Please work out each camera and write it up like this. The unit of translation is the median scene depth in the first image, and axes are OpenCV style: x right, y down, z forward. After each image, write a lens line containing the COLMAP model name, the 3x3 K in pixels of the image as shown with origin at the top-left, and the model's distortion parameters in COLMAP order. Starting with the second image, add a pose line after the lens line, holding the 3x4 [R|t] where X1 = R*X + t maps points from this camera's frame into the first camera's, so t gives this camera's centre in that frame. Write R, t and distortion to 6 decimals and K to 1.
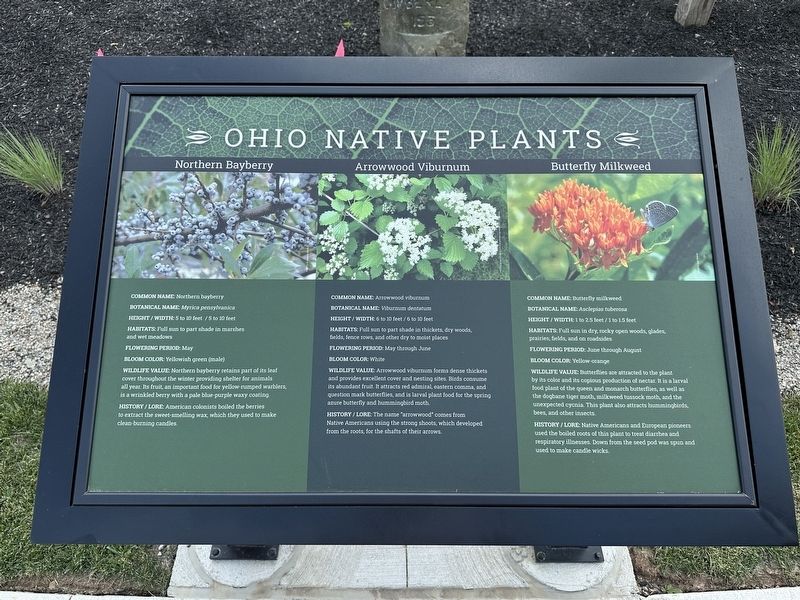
lens RADIAL K [[561.2, 0, 400.0], [0, 561.2, 300.0], [0, 0, 1]] dist [0.056405, -0.003410]
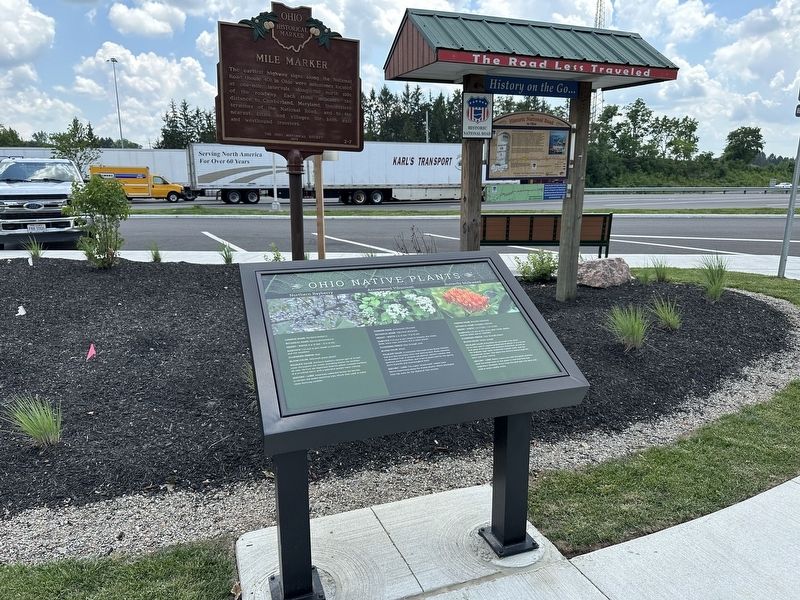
lens RADIAL K [[561.2, 0, 400.0], [0, 561.2, 300.0], [0, 0, 1]] dist [0.056405, -0.003410]
pose [[0.942116, -0.080828, 0.325398, -0.724837], [0.255535, 0.801414, -0.540774, 1.104440], [-0.217069, 0.592623, 0.775680, -0.814087]]
